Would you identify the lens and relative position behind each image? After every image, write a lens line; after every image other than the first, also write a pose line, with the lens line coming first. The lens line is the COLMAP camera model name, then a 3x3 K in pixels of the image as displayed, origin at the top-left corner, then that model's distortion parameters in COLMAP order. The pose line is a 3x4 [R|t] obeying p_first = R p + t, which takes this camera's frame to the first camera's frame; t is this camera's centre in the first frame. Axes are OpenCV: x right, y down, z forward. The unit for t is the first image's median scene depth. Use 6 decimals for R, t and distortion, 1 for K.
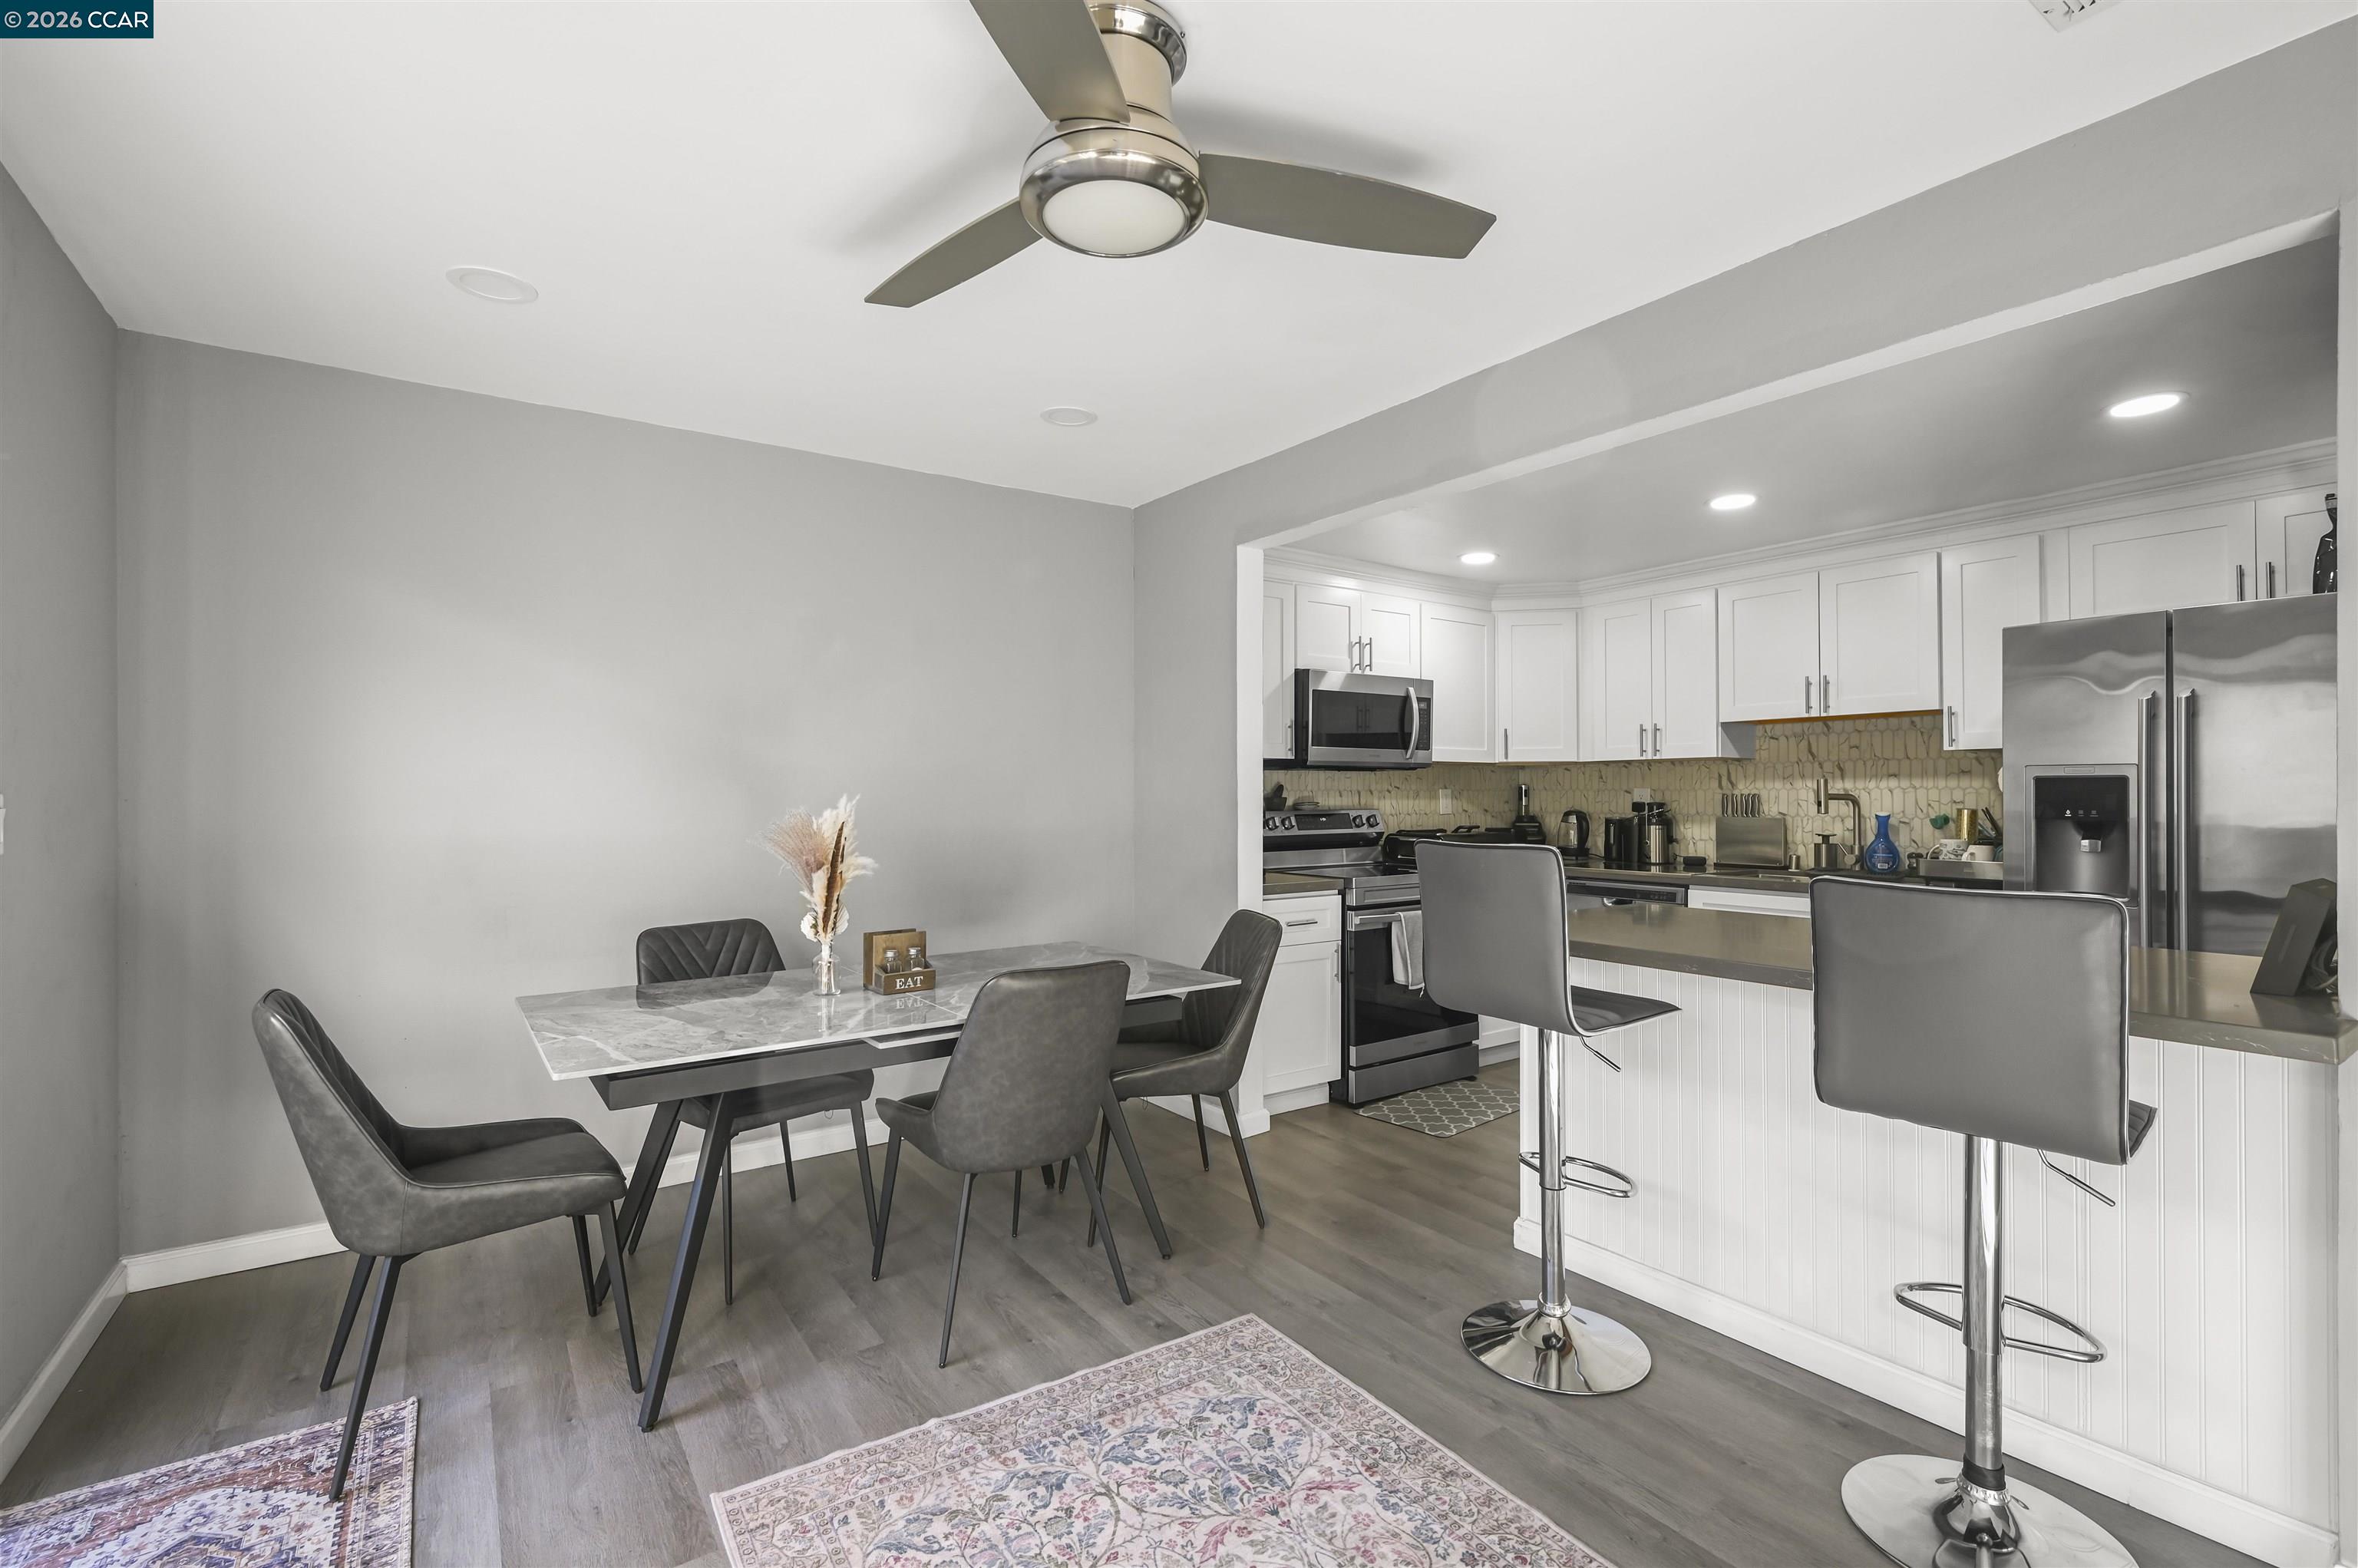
lens RADIAL K [[1066.1, 0, 1185.2], [0, 1066.1, 800.7], [0, 0, 1]] dist [0.000320, 0.000830]
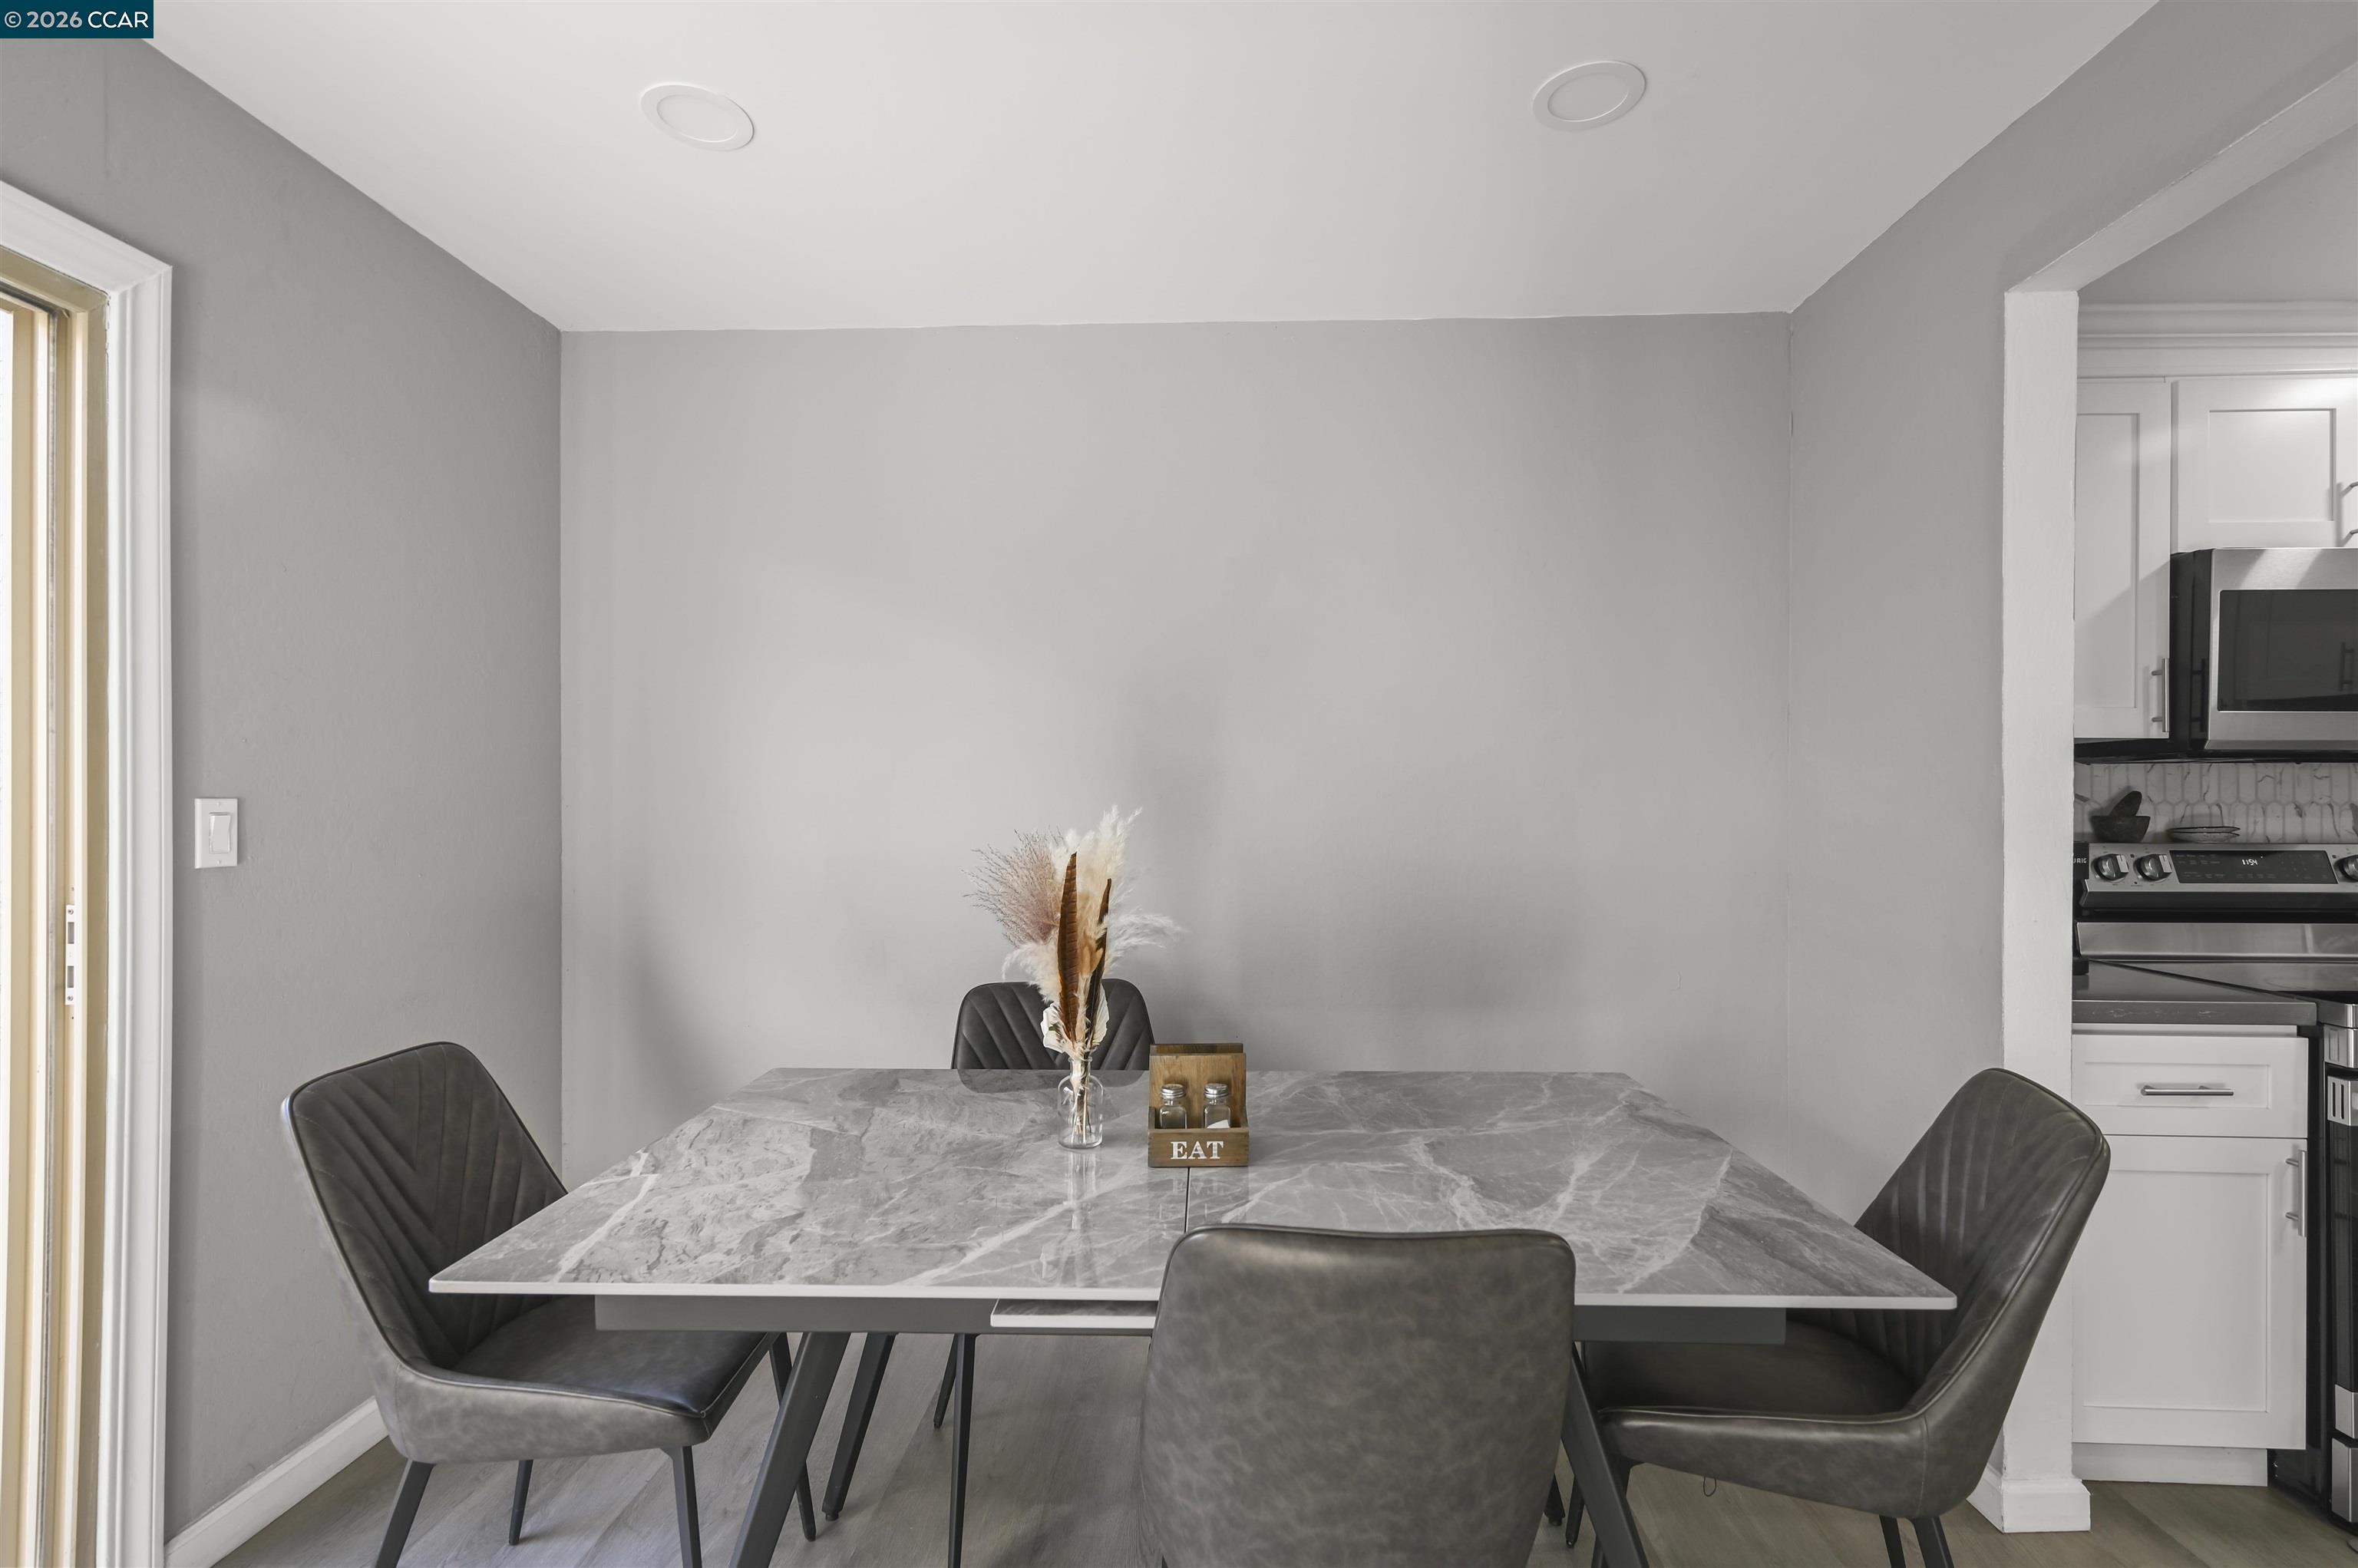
lens RADIAL K [[1066.1, 0, 1185.2], [0, 1066.1, 800.7], [0, 0, 1]] dist [0.000320, 0.000830]
pose [[0.794115, 0.004405, -0.607751, 0.041867], [-0.009599, 0.999940, -0.005295, -0.003798], [0.607692, 0.010039, 0.794110, 0.339321]]
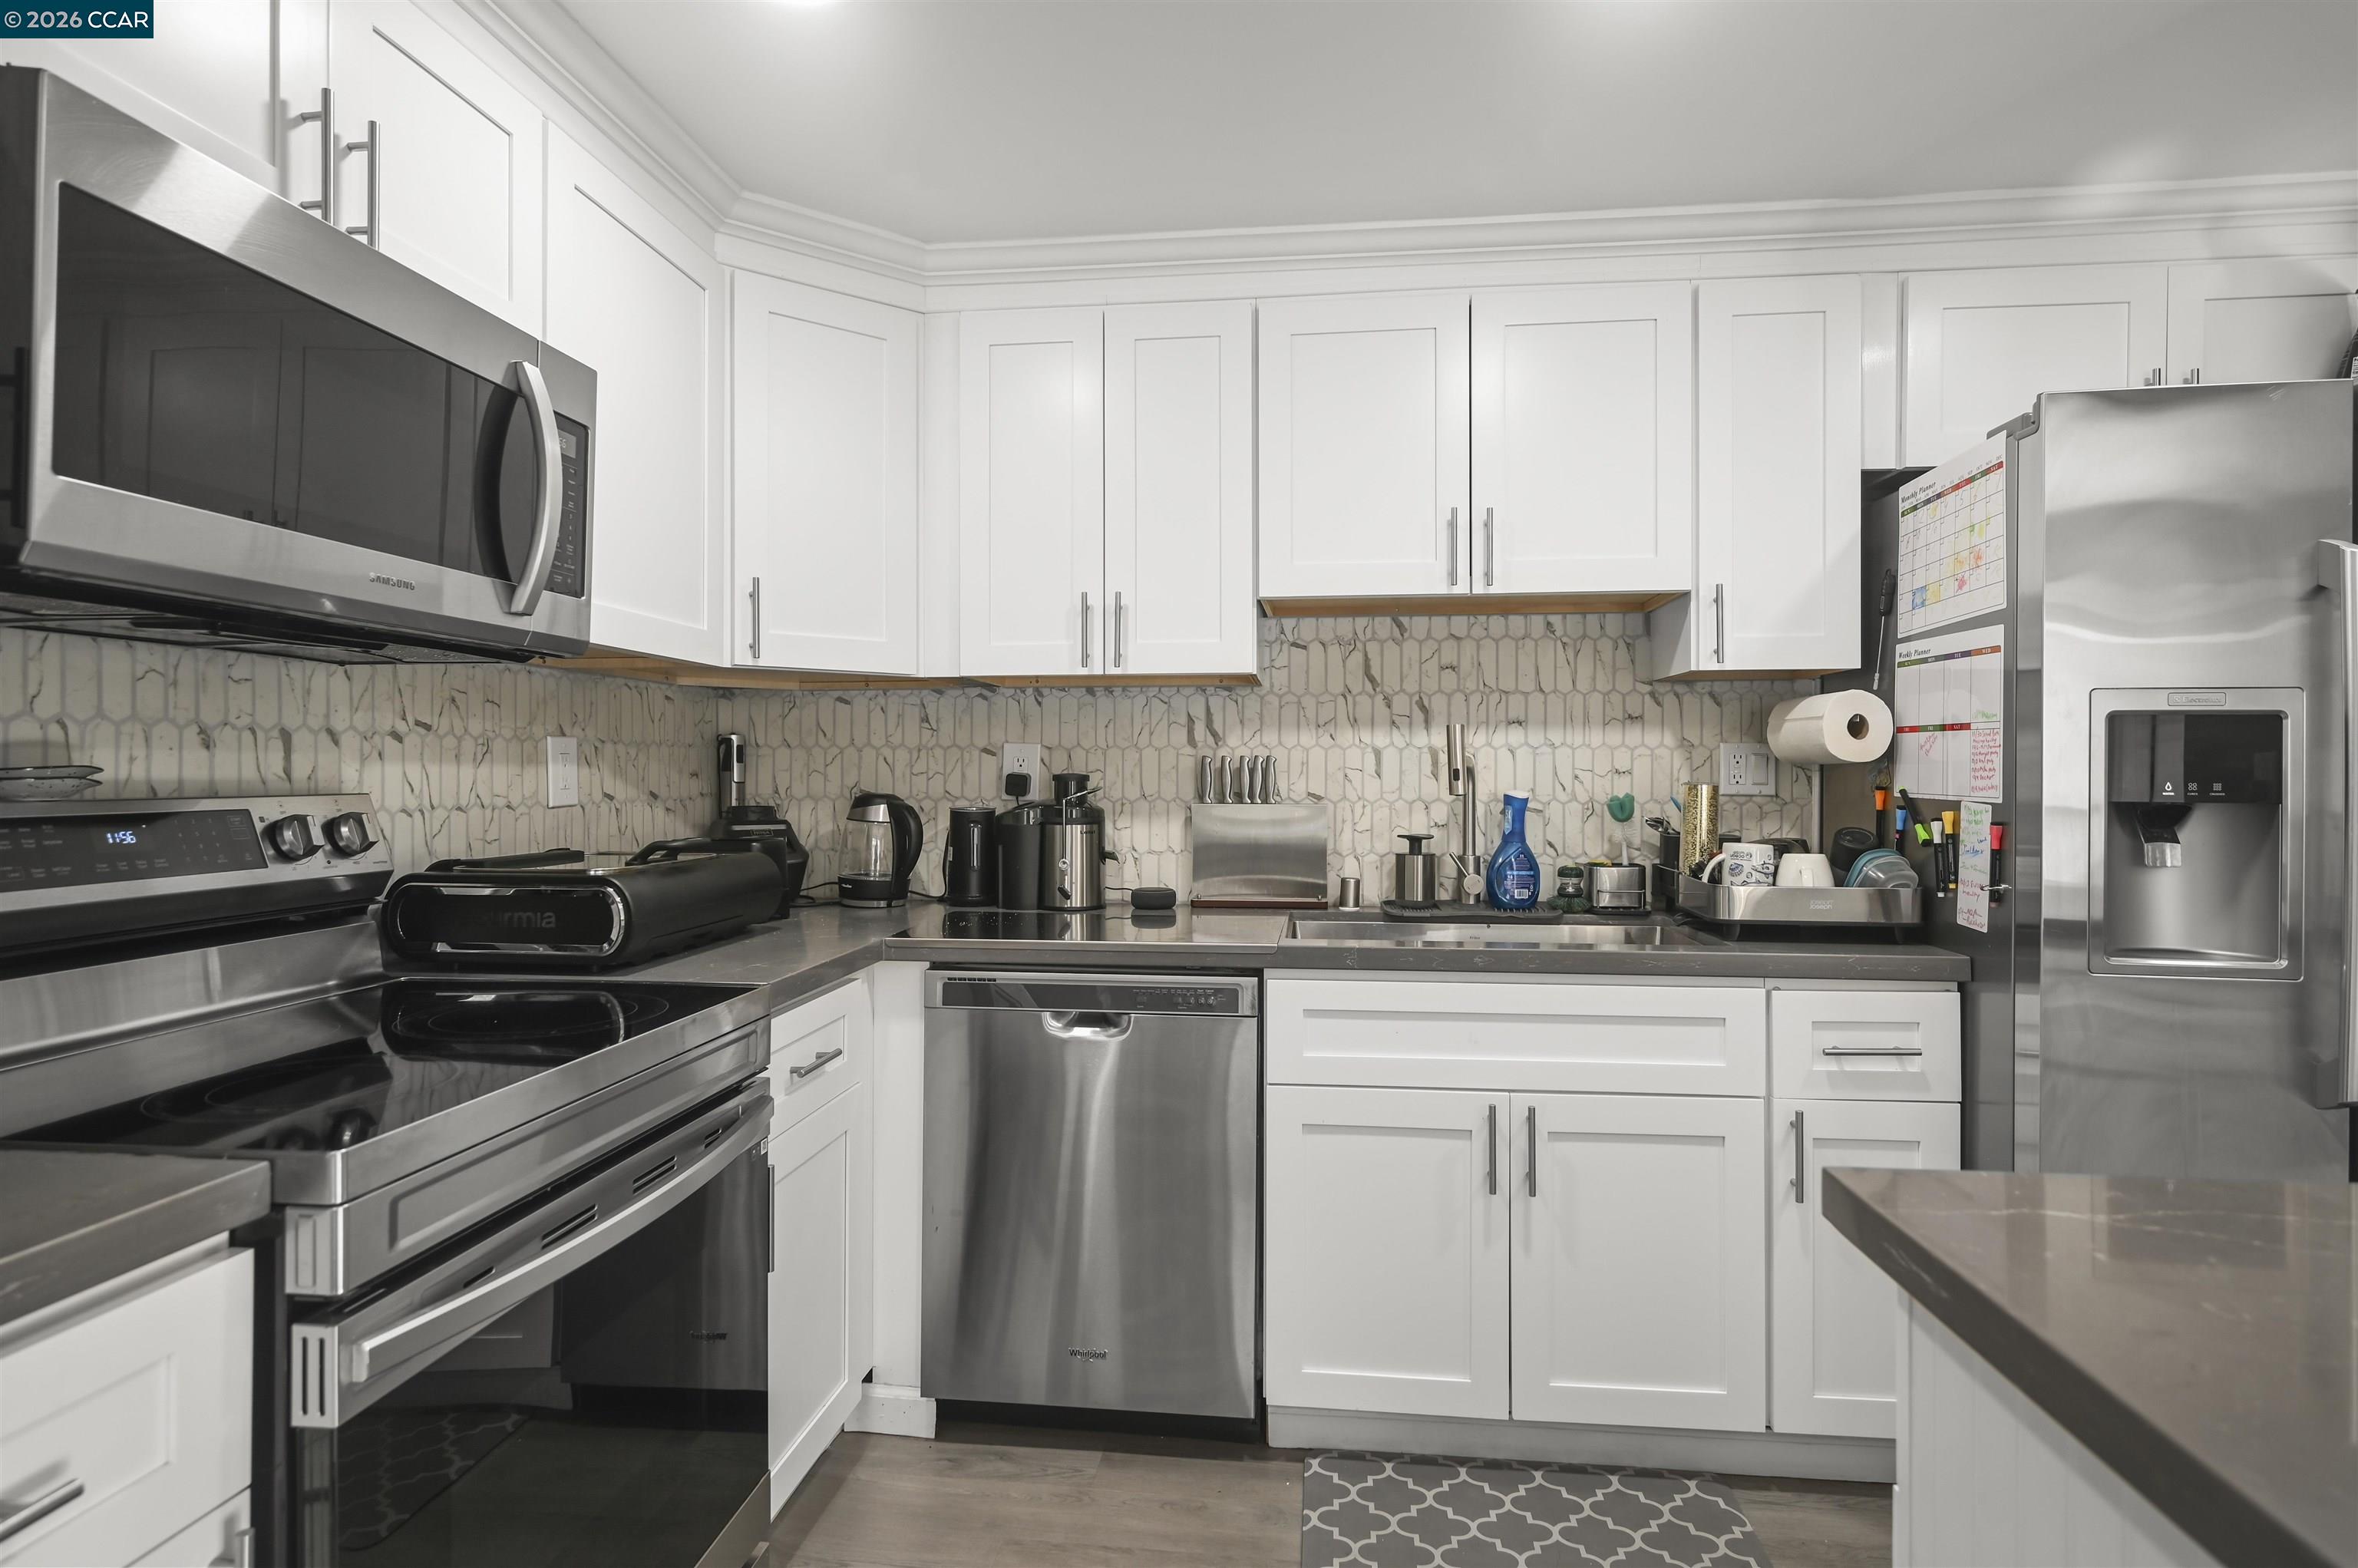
lens RADIAL K [[1230.4, 0, 1182.5], [0, 1230.4, 770.1], [0, 0, 1]] dist [-0.003296, 0.000496]
pose [[0.662028, 0.006015, 0.749455, 0.086673], [0.001422, 0.999956, -0.009282, 0.005551], [-0.749477, 0.007211, 0.661991, 0.691028]]
